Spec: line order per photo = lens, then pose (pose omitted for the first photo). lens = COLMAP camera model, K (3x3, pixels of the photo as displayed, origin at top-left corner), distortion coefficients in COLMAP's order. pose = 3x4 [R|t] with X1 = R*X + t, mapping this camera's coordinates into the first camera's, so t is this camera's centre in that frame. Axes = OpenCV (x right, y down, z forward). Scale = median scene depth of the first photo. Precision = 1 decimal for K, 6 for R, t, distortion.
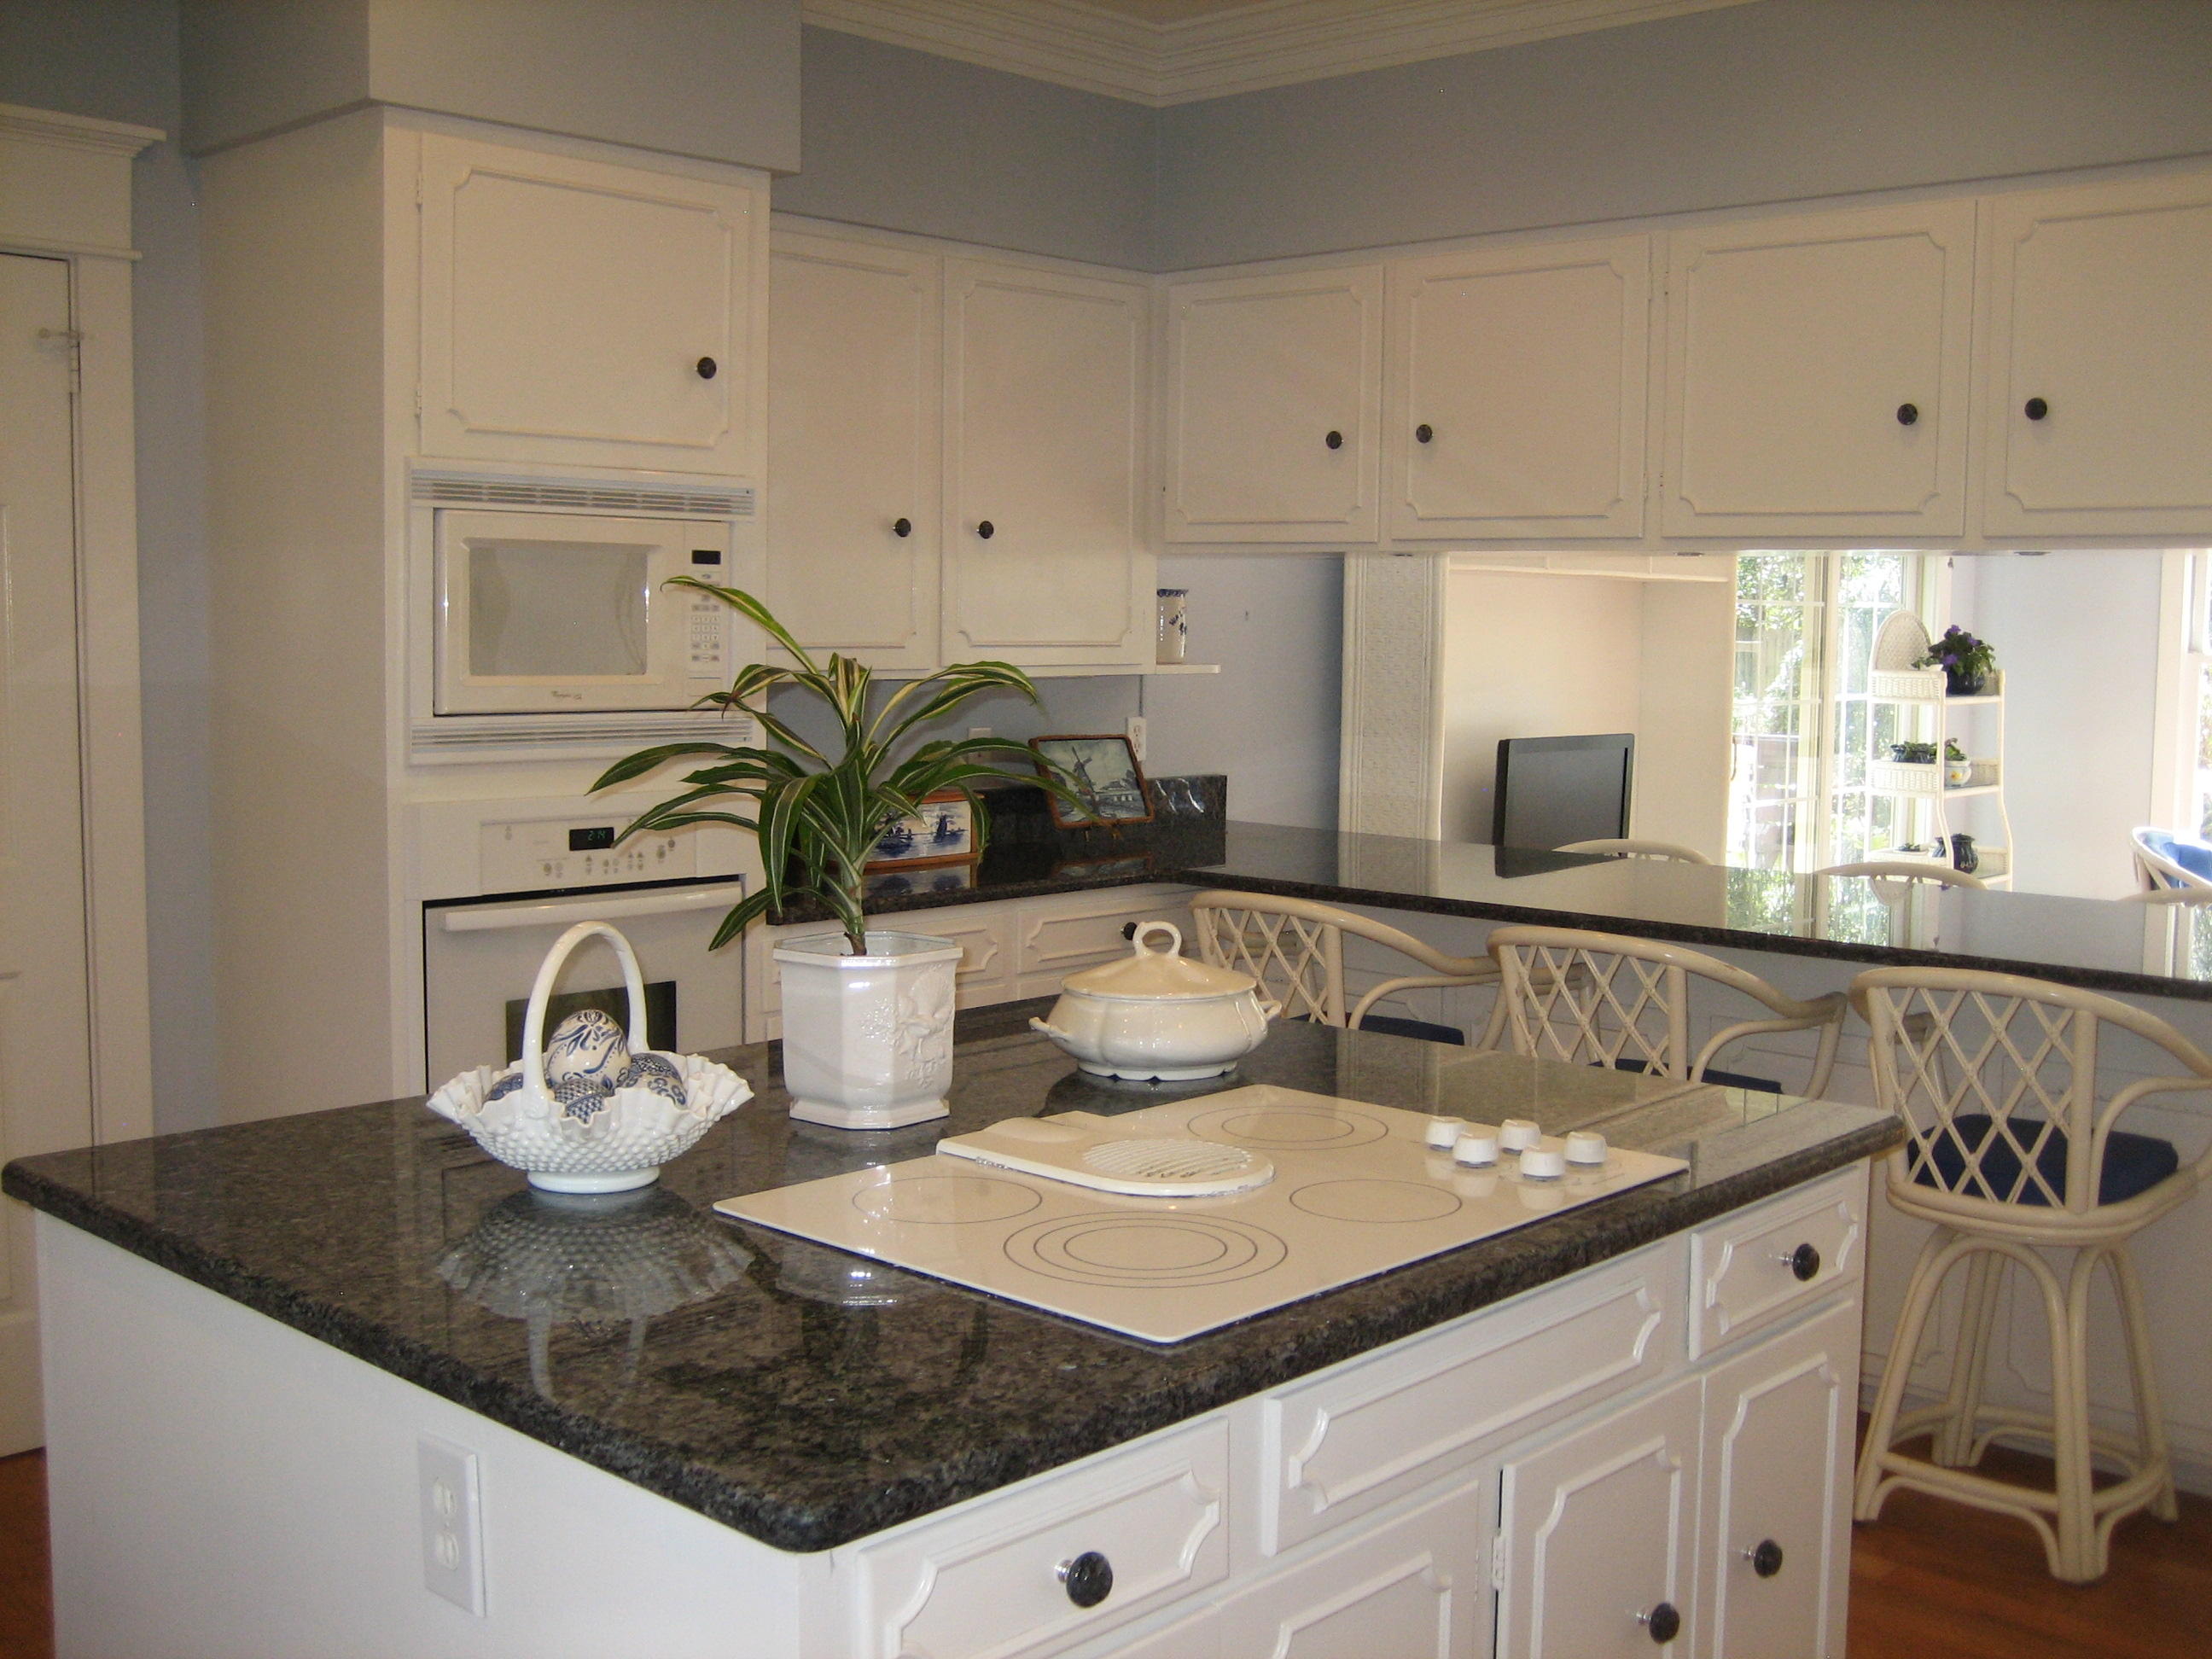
lens RADIAL K [[2340.2, 0, 1129.7], [0, 2340.2, 832.2], [0, 0, 1]] dist [-0.149881, 0.203449]
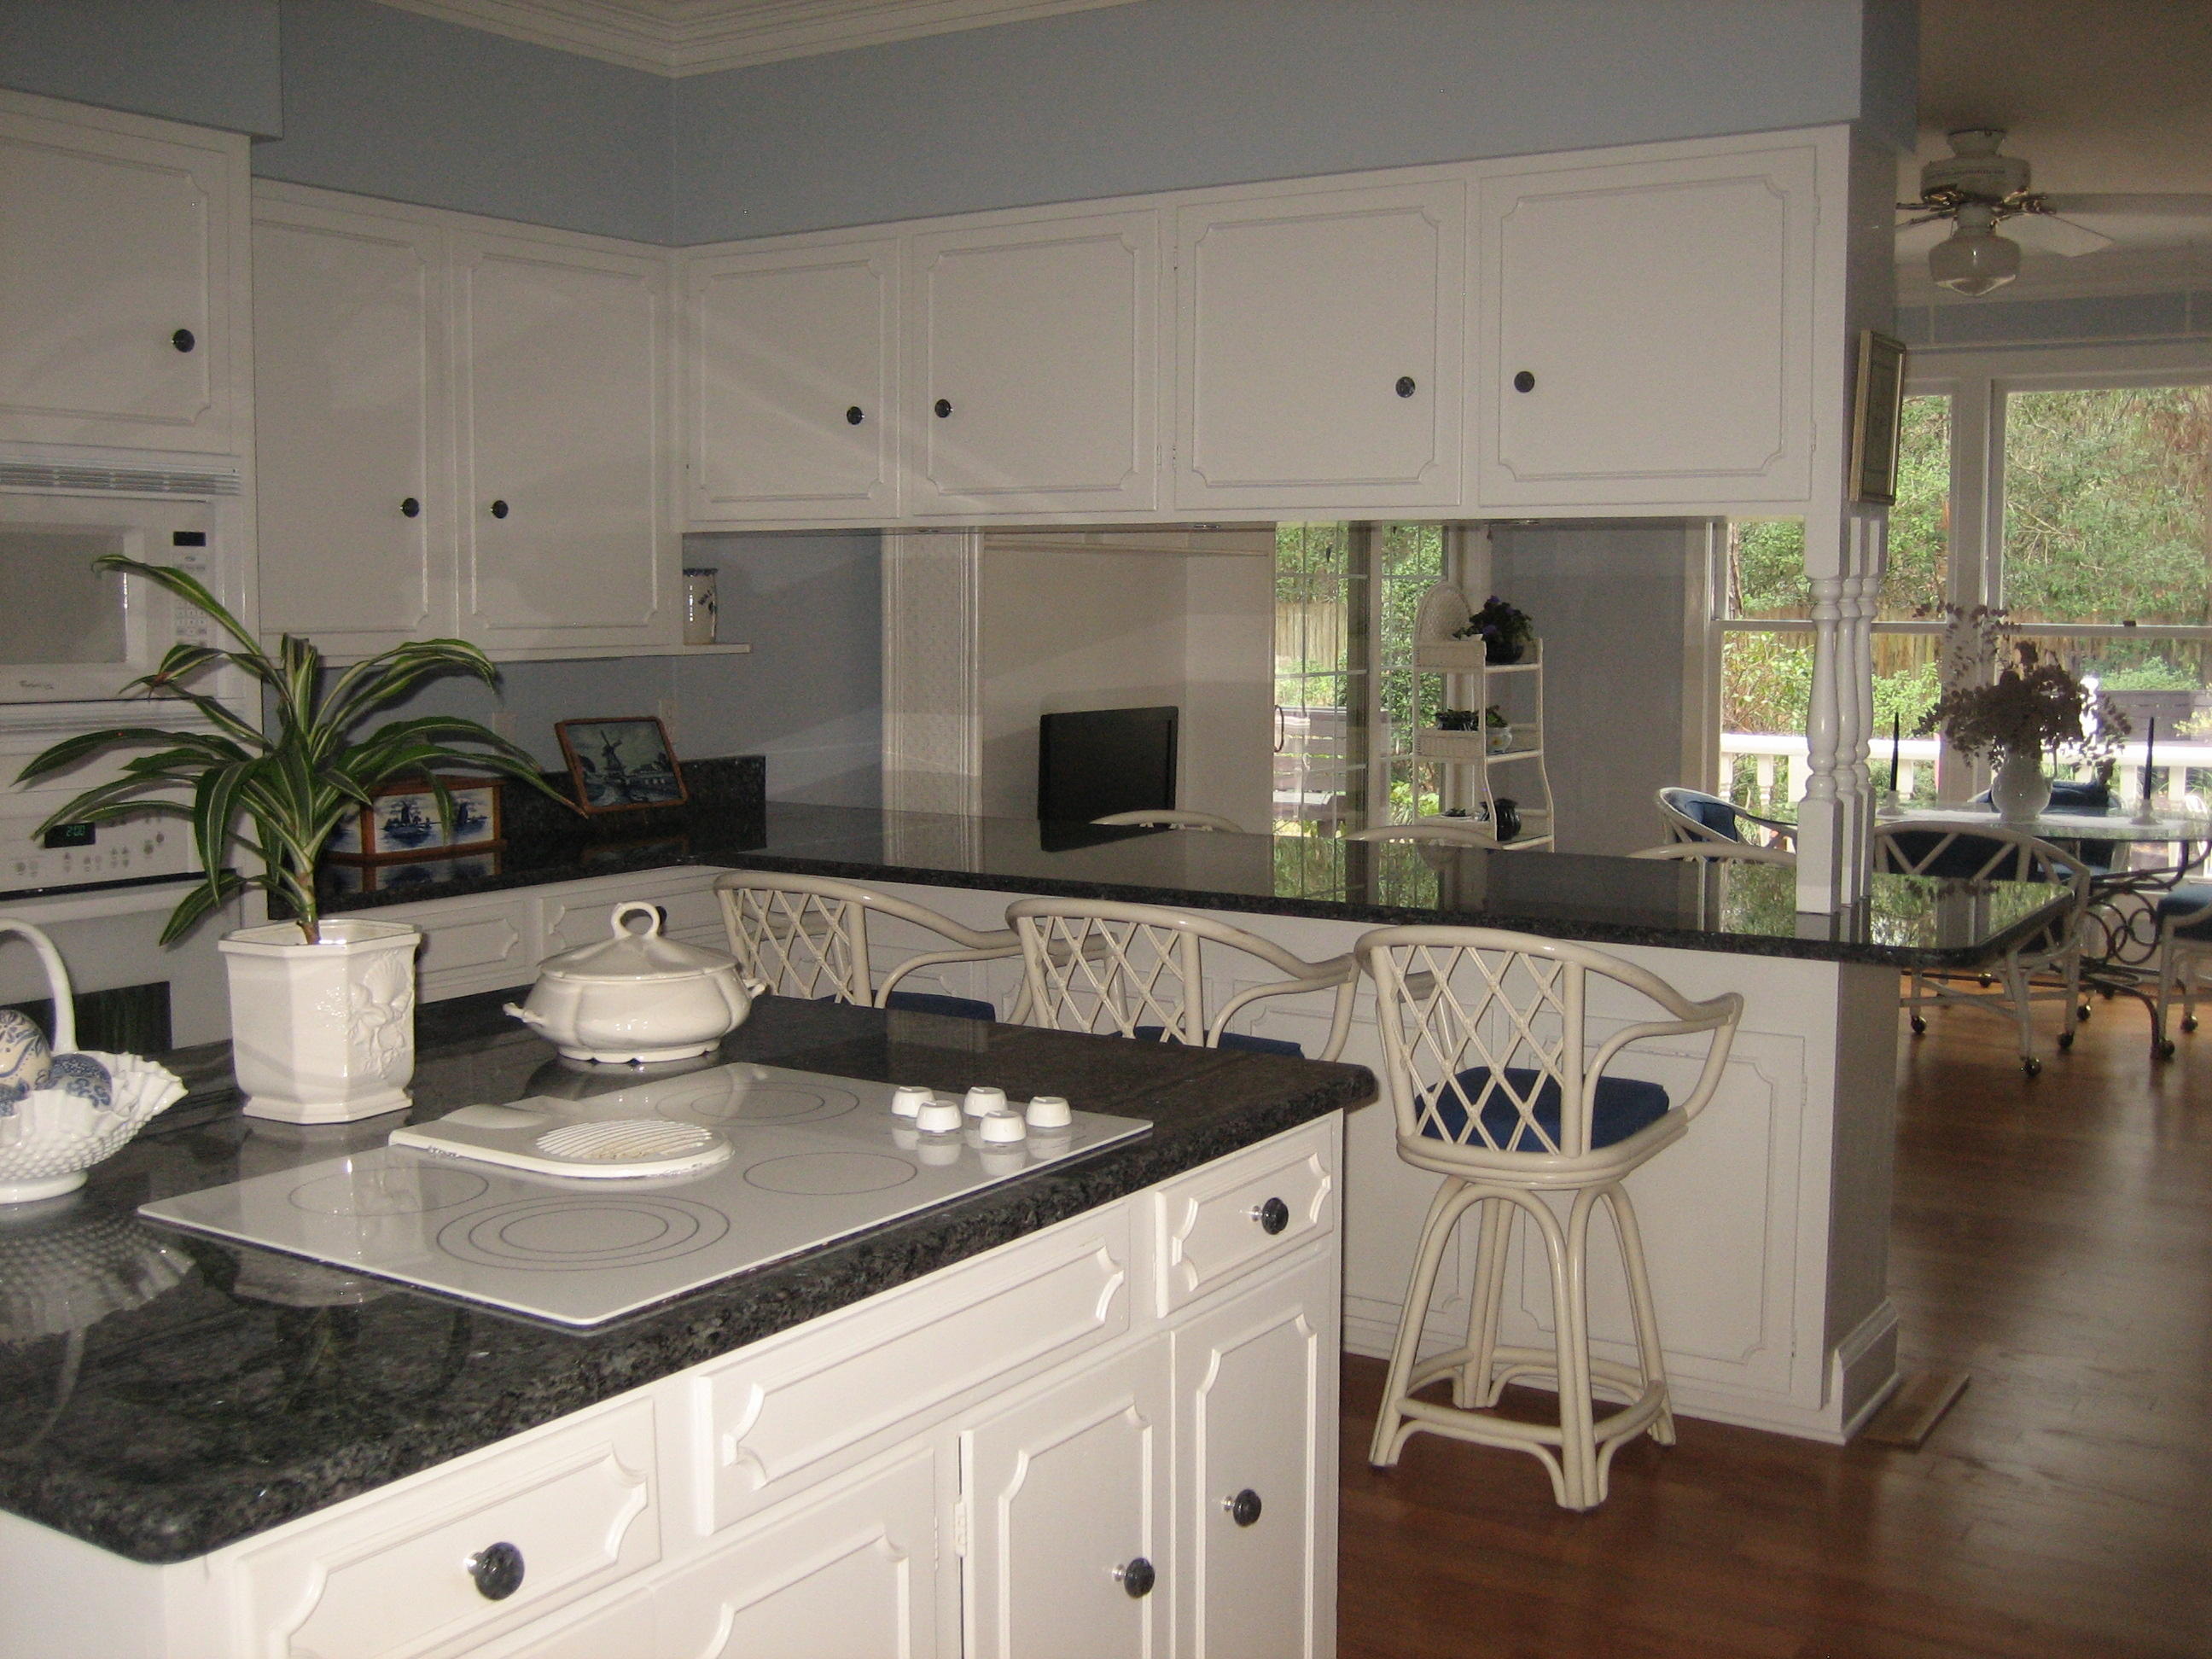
lens RADIAL K [[2340.2, 0, 1129.7], [0, 2340.2, 832.2], [0, 0, 1]] dist [-0.149881, 0.203449]
pose [[0.984691, -0.026619, 0.172265, 0.056413], [0.025314, 0.999632, 0.009769, 0.005556], [-0.172462, -0.005259, 0.985002, -0.000018]]
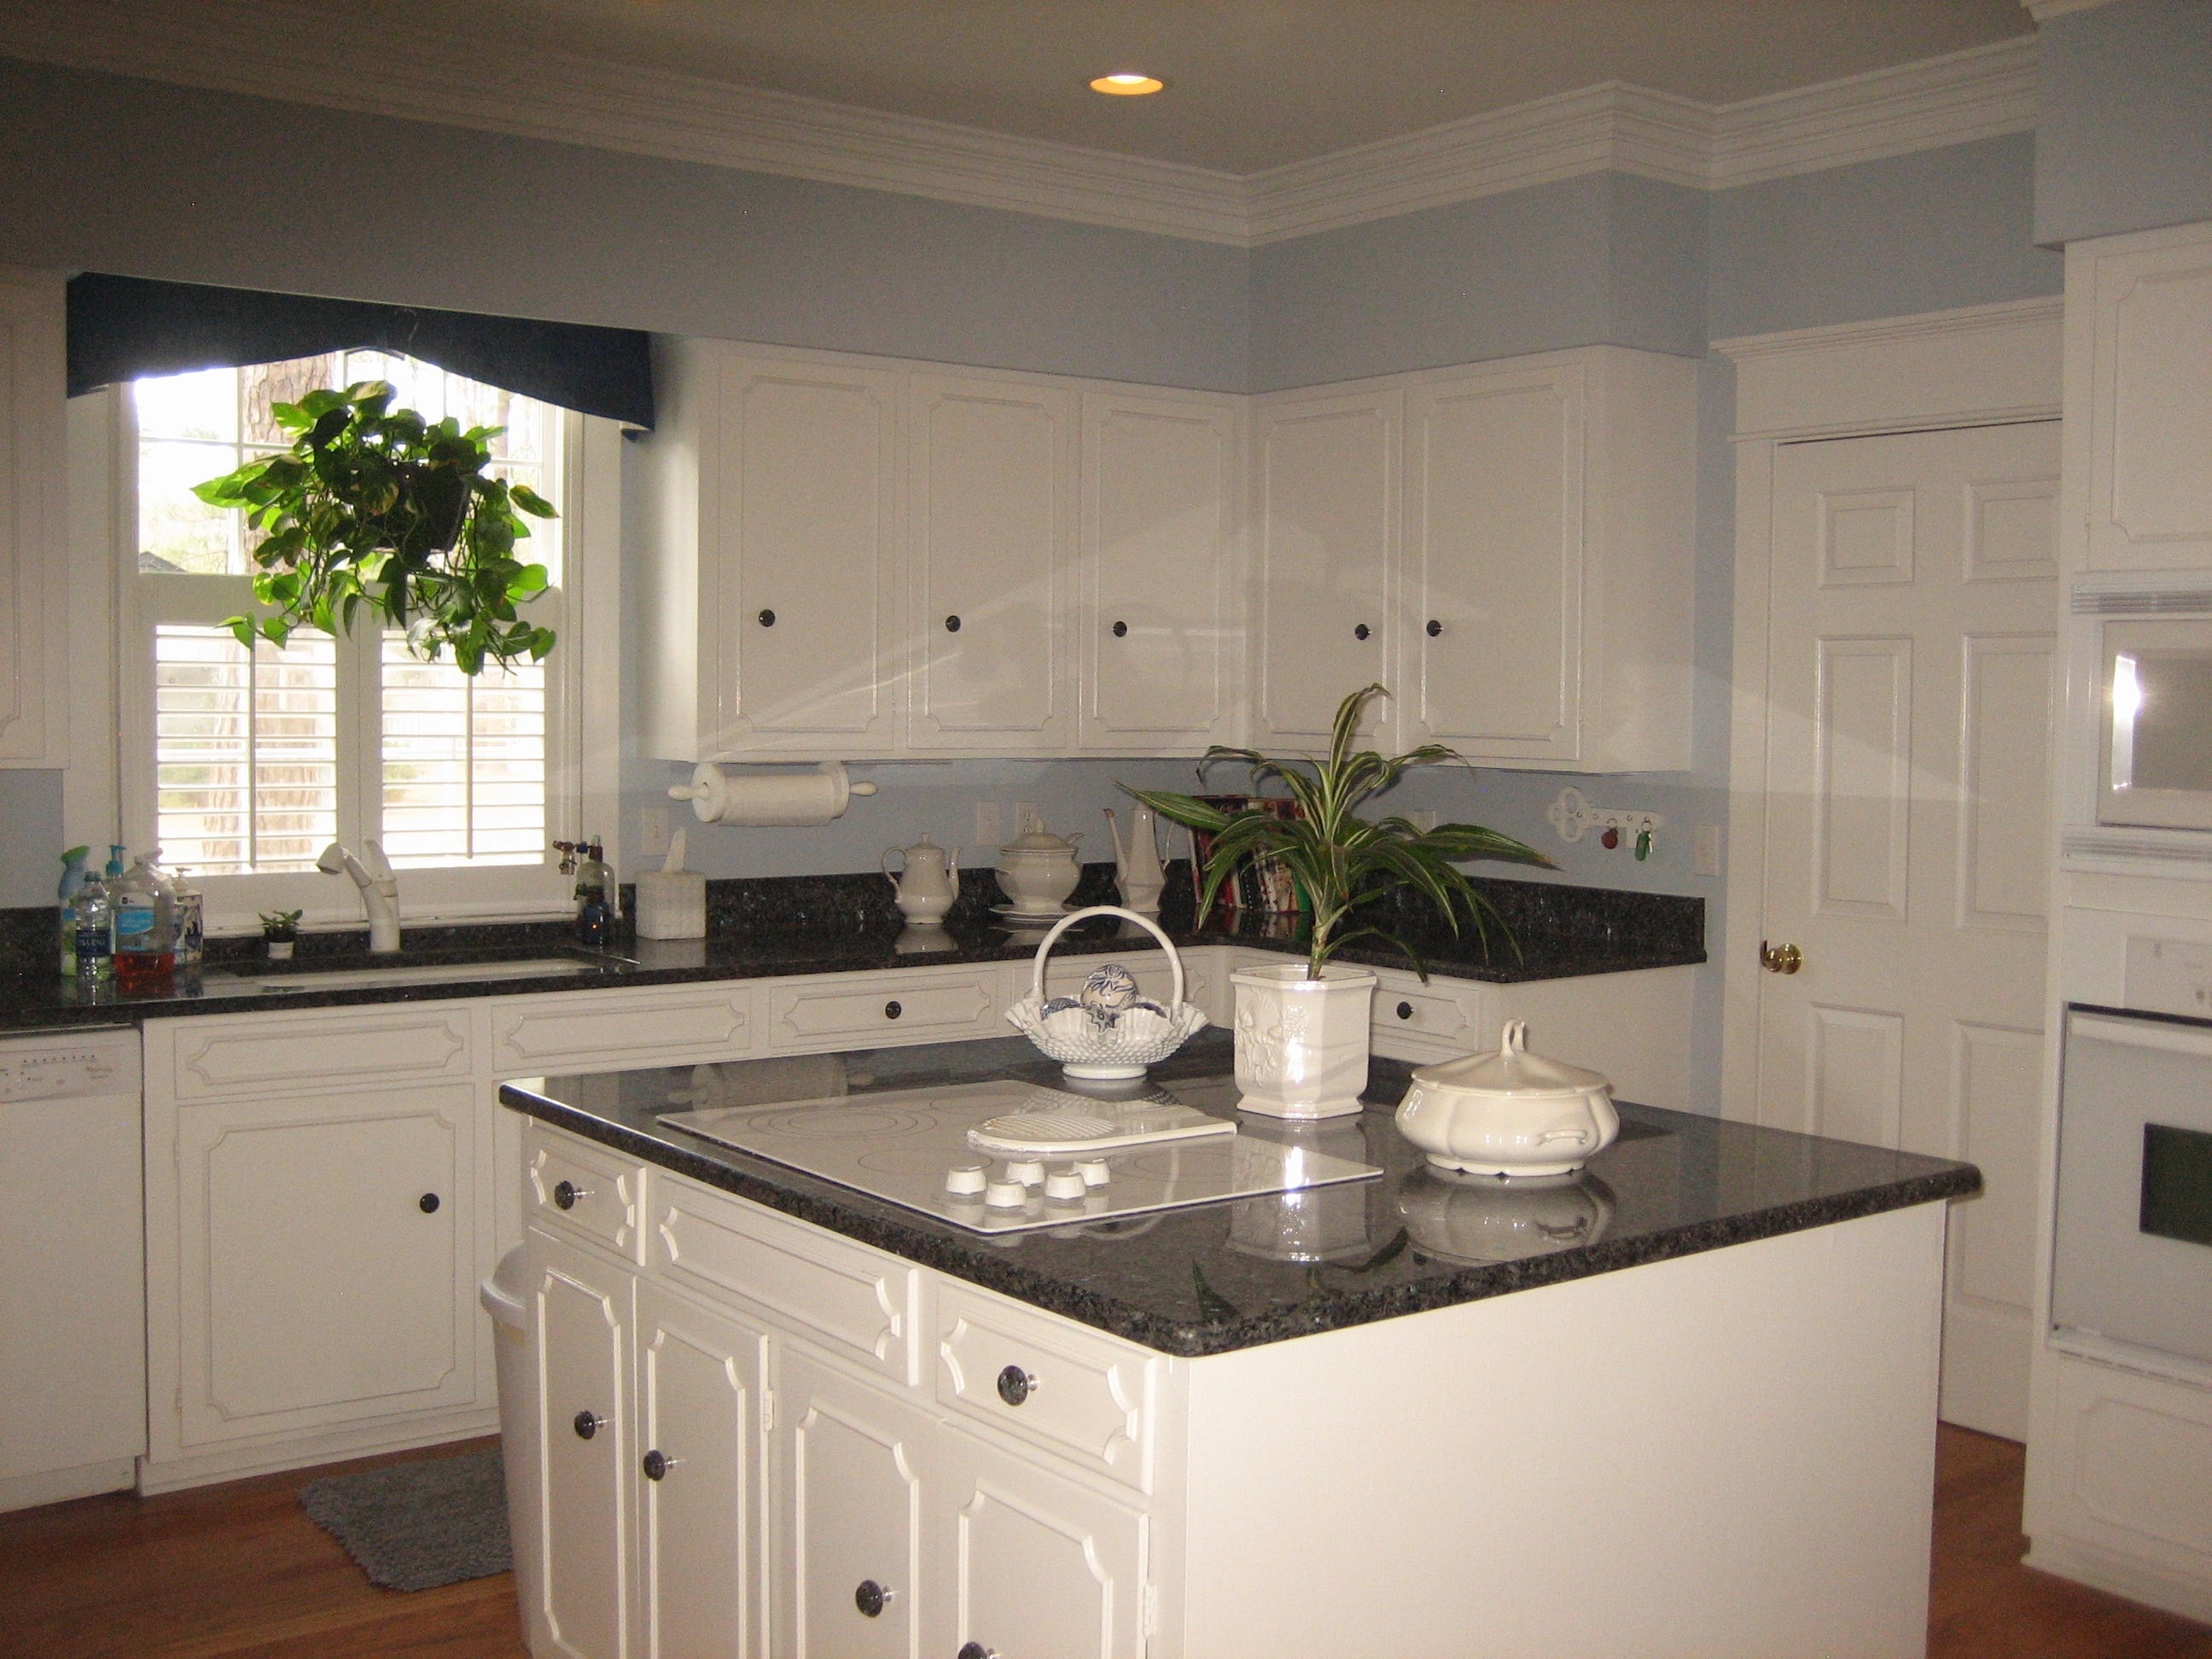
lens RADIAL K [[2340.2, 0, 1129.7], [0, 2340.2, 832.2], [0, 0, 1]] dist [-0.149881, 0.203449]
pose [[-0.180425, 0.040877, -0.982739, 1.164158], [-0.106686, 0.992428, 0.060867, -0.094948], [0.977786, 0.115826, -0.174698, 1.149200]]
